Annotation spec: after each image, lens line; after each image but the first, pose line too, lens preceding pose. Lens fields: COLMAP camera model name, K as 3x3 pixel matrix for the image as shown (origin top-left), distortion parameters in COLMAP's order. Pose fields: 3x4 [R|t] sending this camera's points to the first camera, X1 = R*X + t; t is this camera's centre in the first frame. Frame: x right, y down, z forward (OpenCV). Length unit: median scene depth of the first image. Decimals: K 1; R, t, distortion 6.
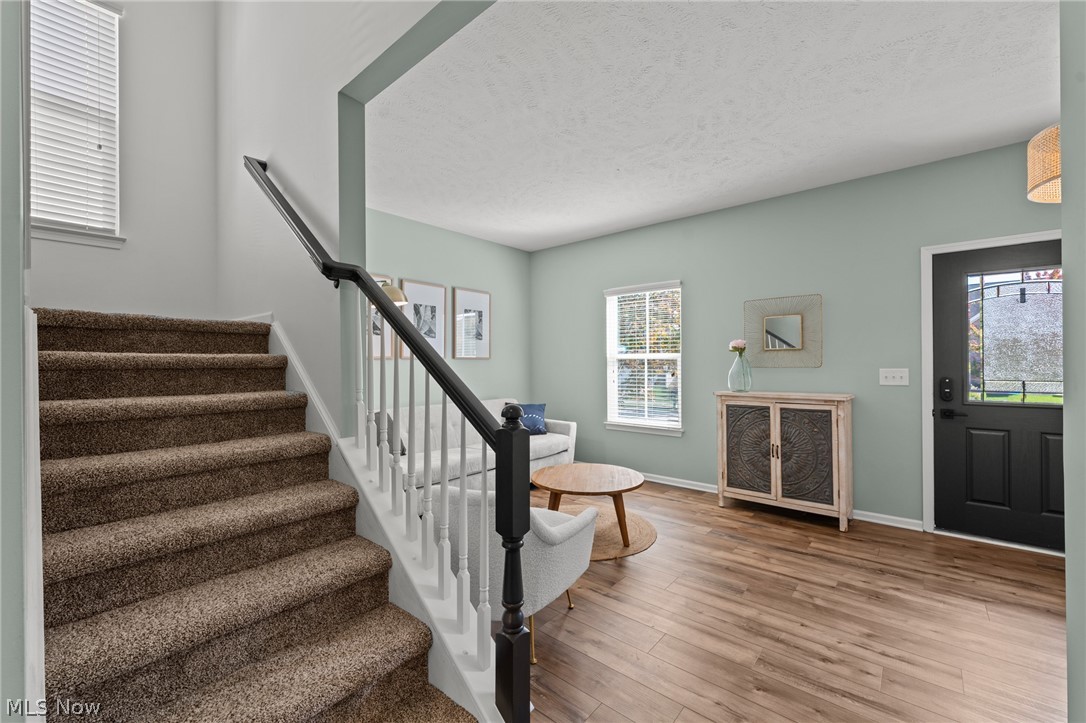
lens RADIAL K [[444.5, 0, 542.9], [0, 444.5, 358.4], [0, 0, 1]] dist [0.027822, 0.000001]
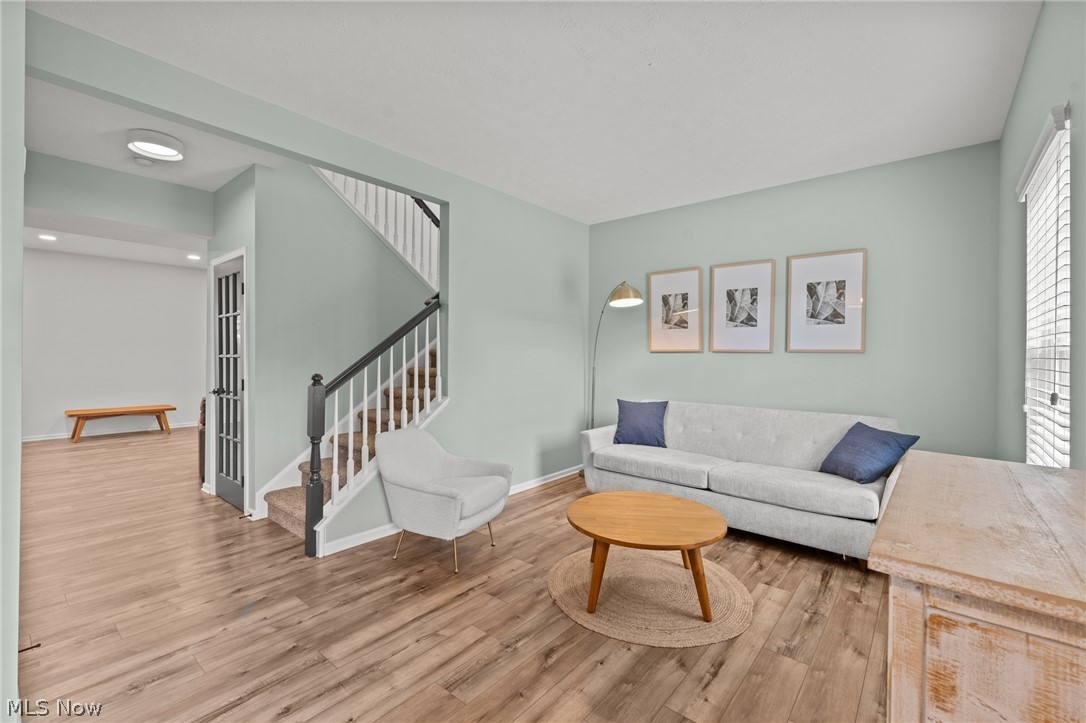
lens RADIAL K [[457.8, 0, 543.3], [0, 457.8, 356.1], [0, 0, 1]] dist [-0.001701, 0.000121]
pose [[0.012359, 0.004181, -0.999915, 0.693655], [-0.006501, 0.999970, 0.004101, 0.009364], [0.999902, 0.006450, 0.012386, 0.694219]]
